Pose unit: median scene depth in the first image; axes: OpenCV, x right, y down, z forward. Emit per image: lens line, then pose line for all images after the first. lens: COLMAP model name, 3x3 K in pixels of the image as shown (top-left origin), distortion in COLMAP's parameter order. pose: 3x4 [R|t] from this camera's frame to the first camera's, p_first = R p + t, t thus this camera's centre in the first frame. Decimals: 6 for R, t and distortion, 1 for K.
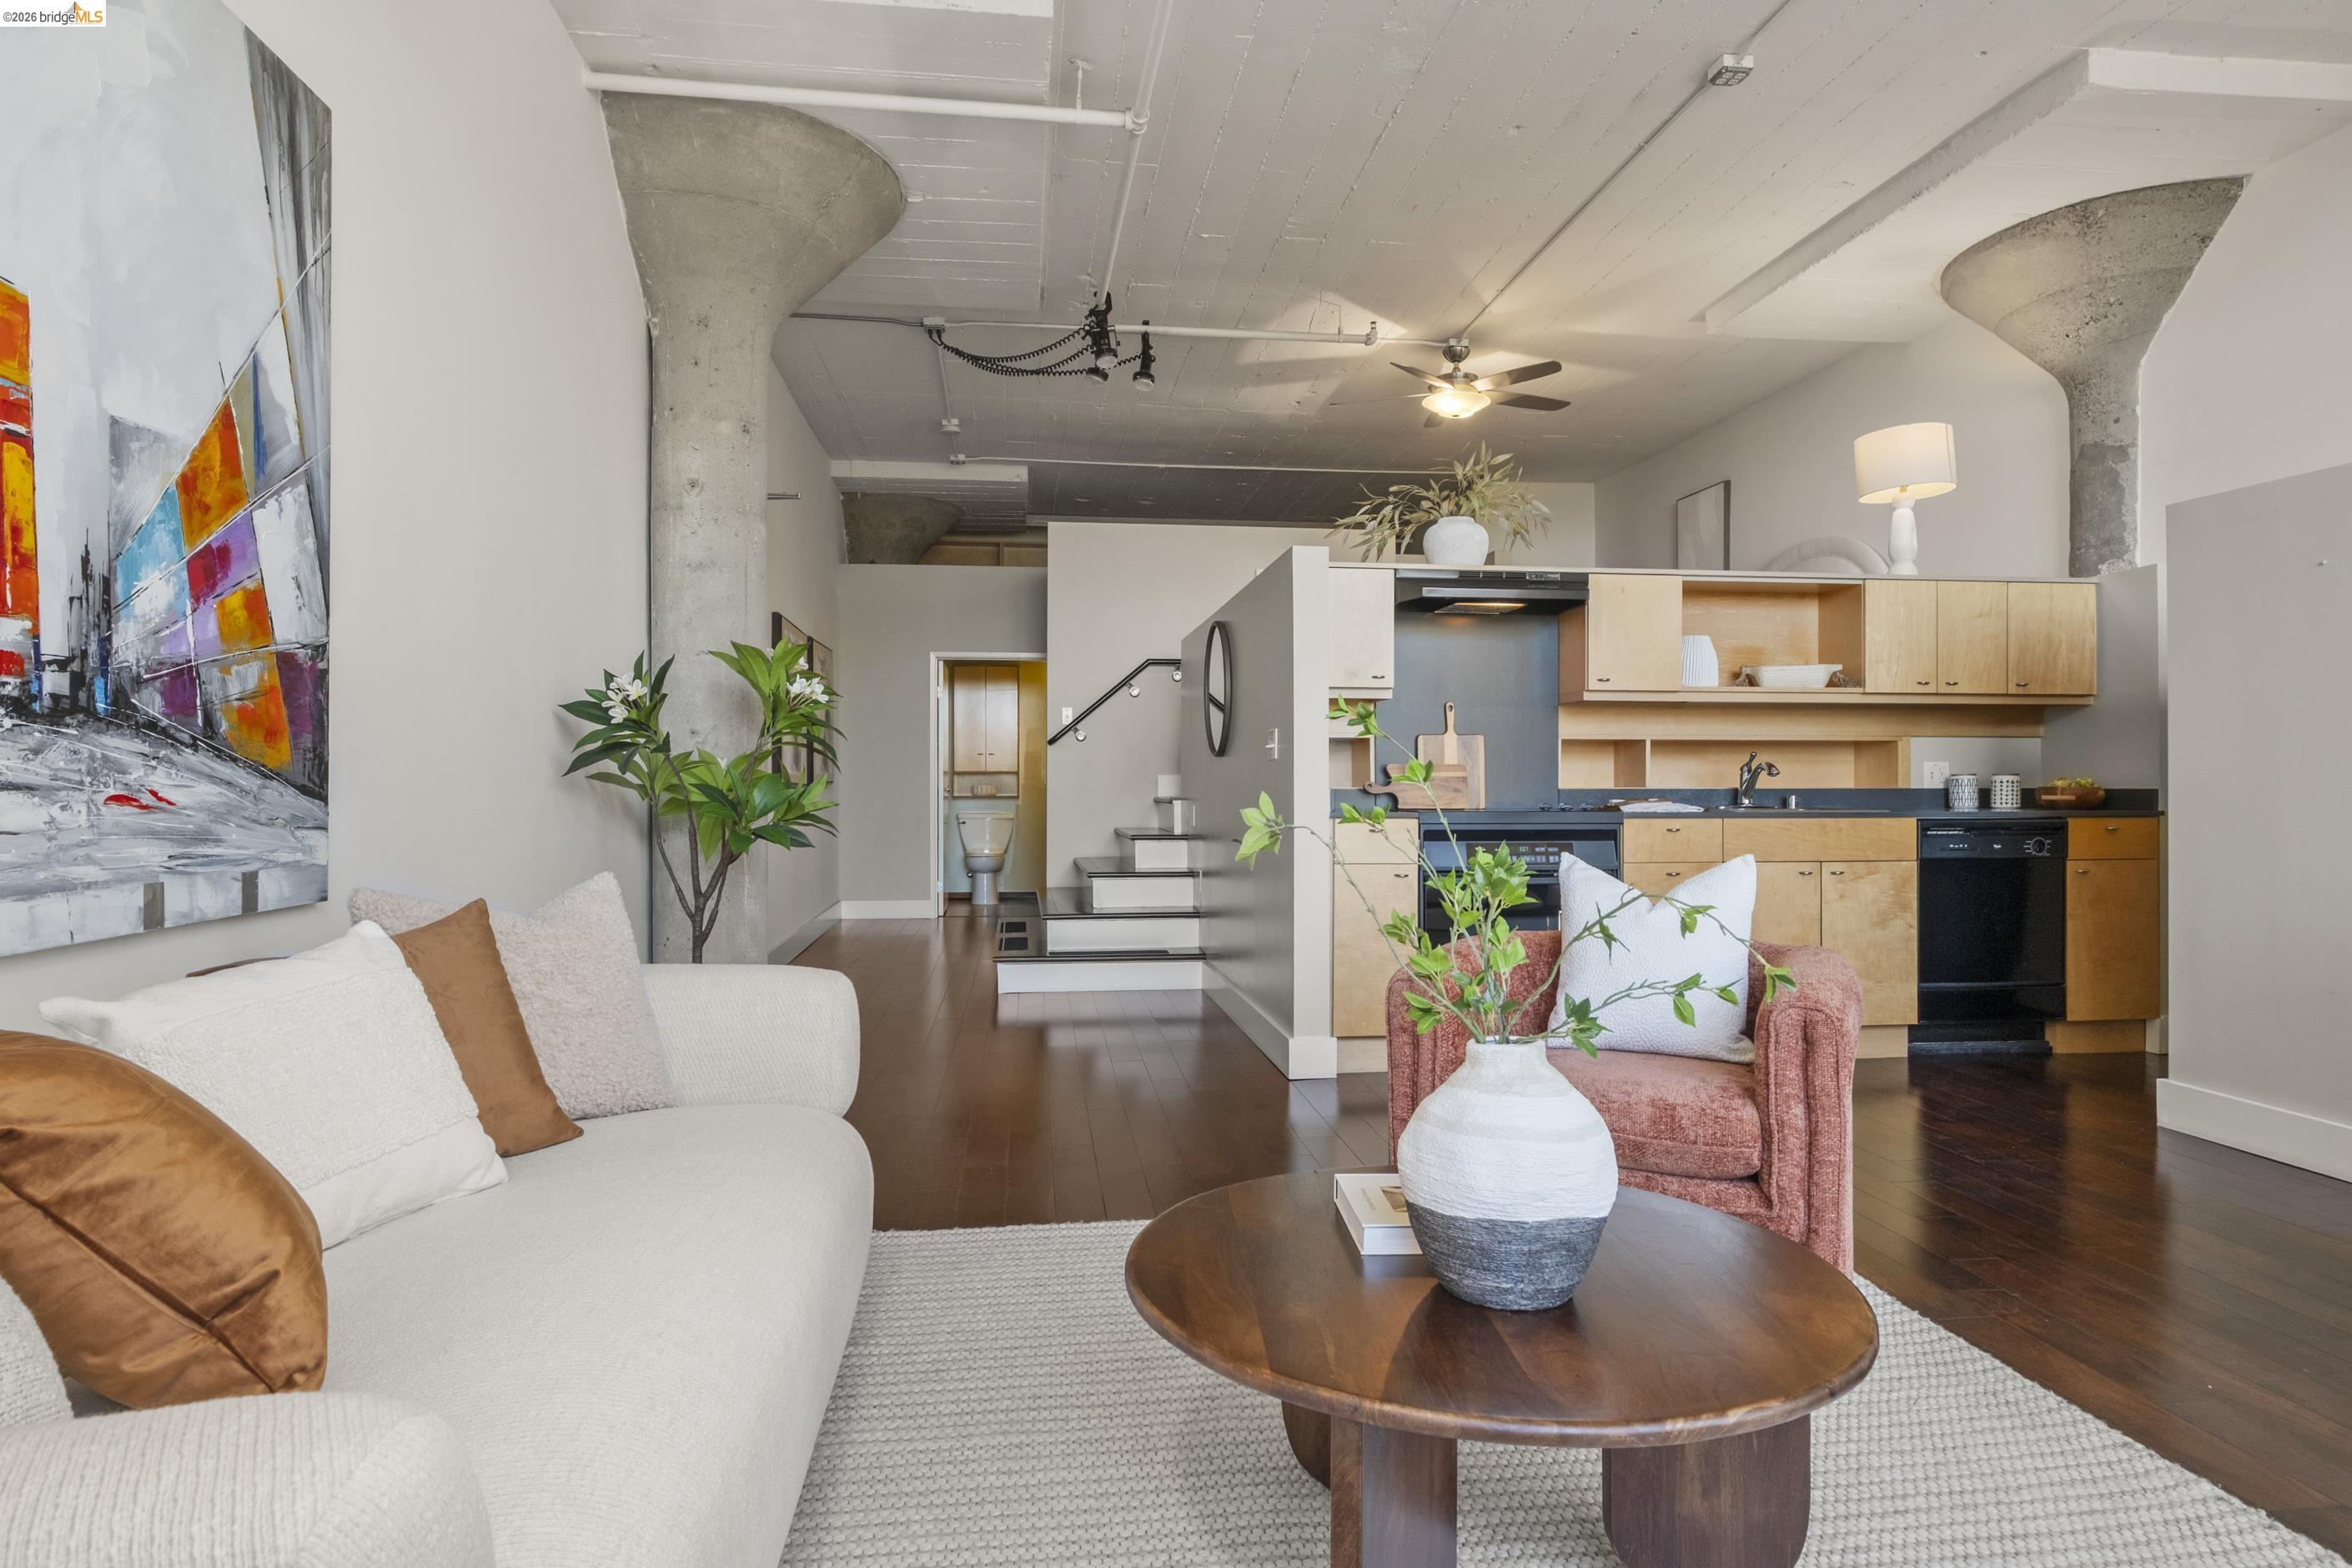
lens RADIAL K [[1353.8, 0, 1176.4], [0, 1353.8, 779.0], [0, 0, 1]] dist [0.000629, 0.000458]
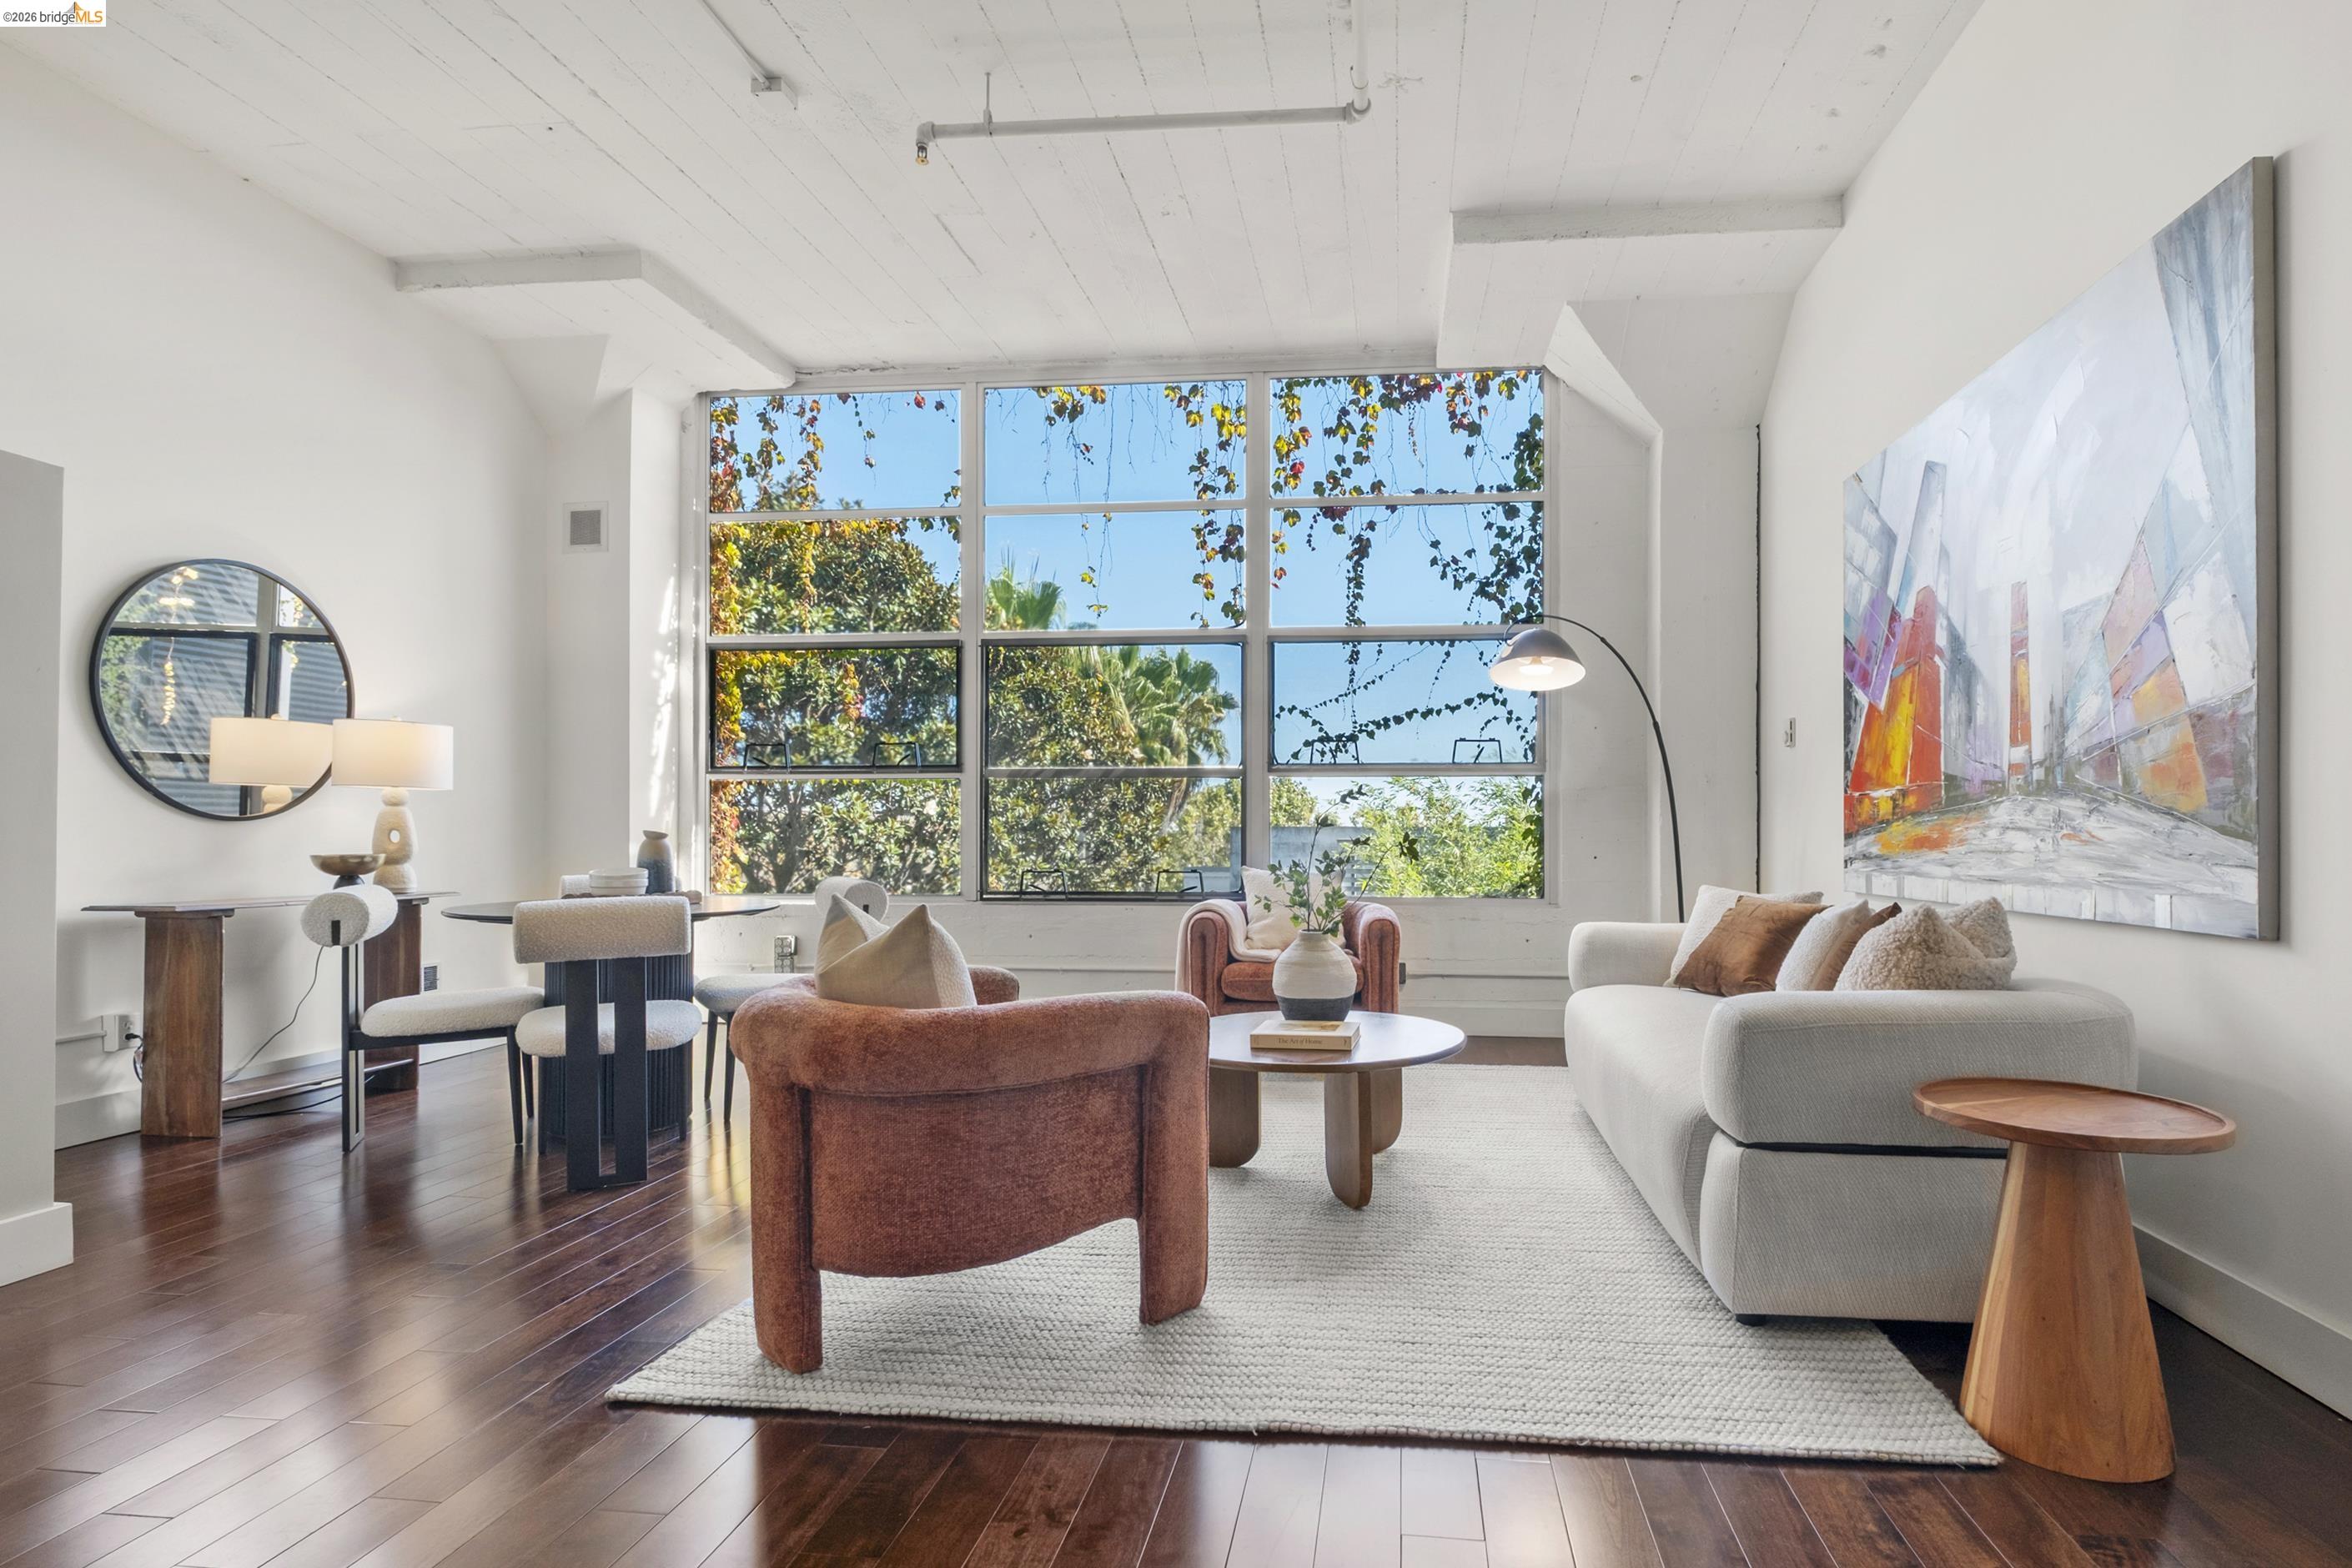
lens RADIAL K [[1139.6, 0, 1283.8], [0, 1139.6, 830.7], [0, 0, 1]] dist [0.001972, -0.004480]
pose [[-0.976832, 0.000625, 0.214007, -0.049538], [-0.001595, 0.999947, -0.010200, 0.009317], [-0.214002, -0.010305, -0.976779, 0.998258]]
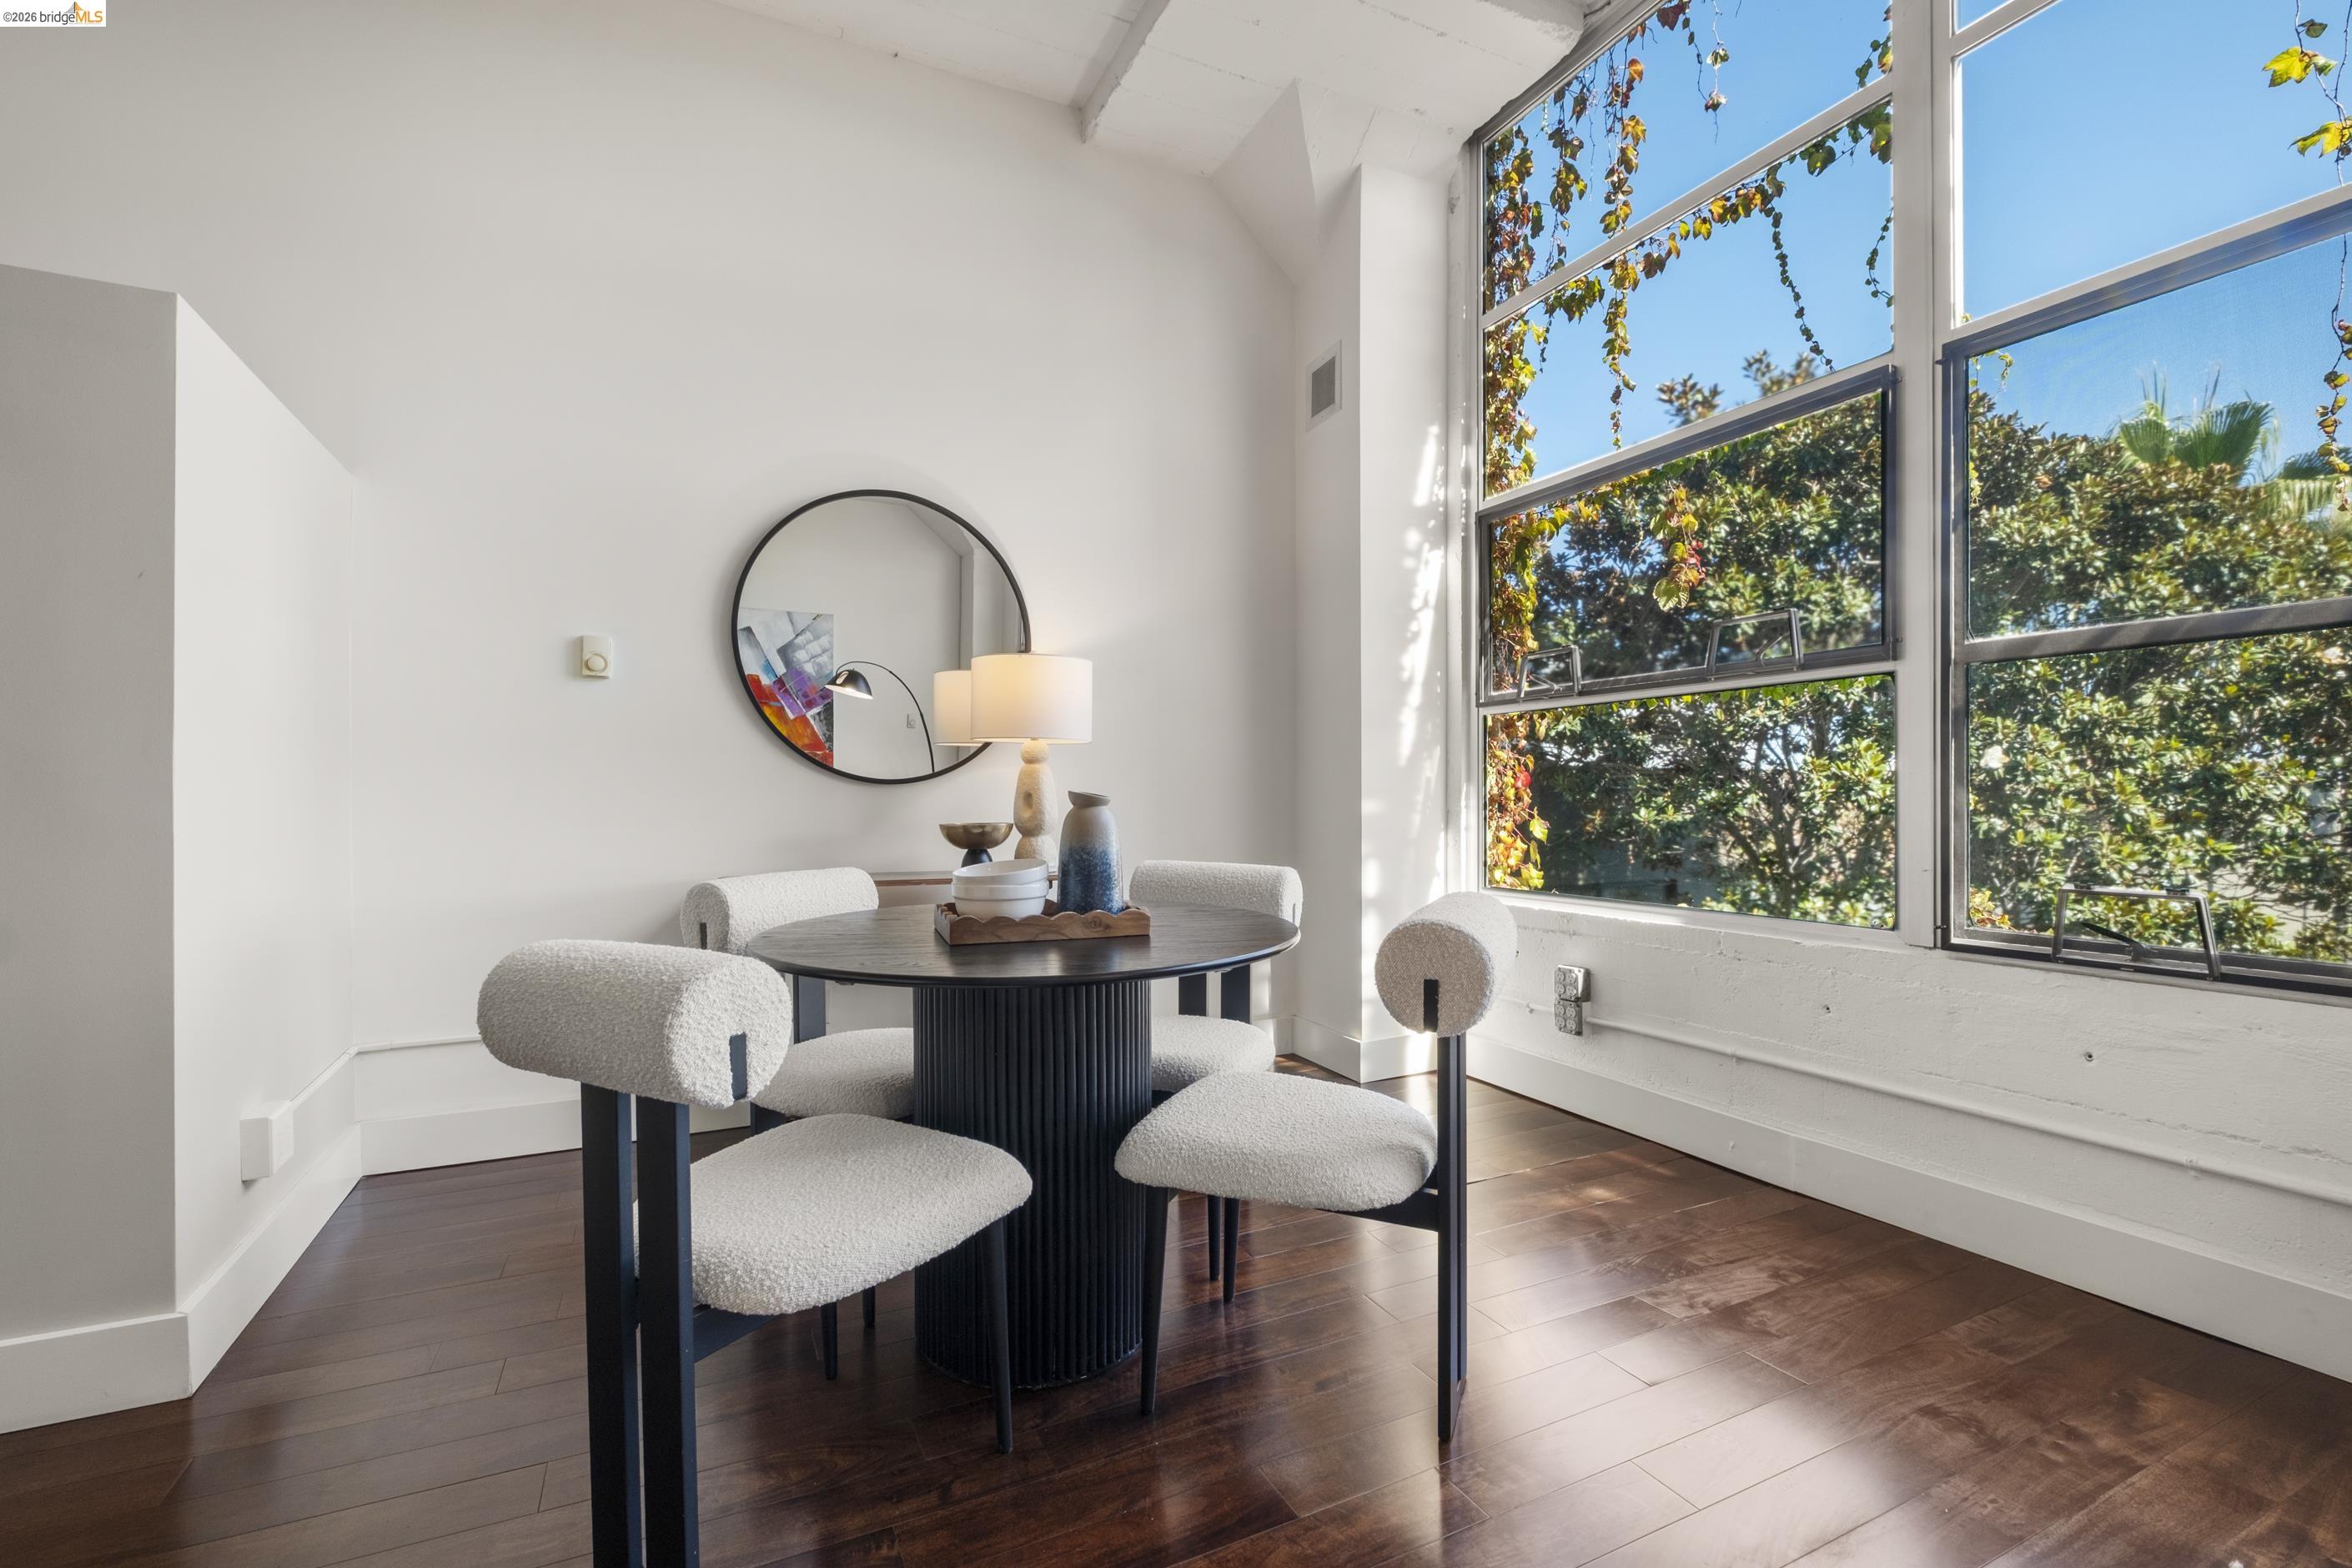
lens RADIAL K [[1030.3, 0, 1170.9], [0, 1030.3, 801.2], [0, 0, 1]] dist [0.002745, -0.004728]
pose [[-0.328061, -0.001642, 0.944655, 0.179900], [-0.003590, 0.999993, 0.000491, 0.005437], [-0.944650, -0.003231, -0.328065, 0.408252]]
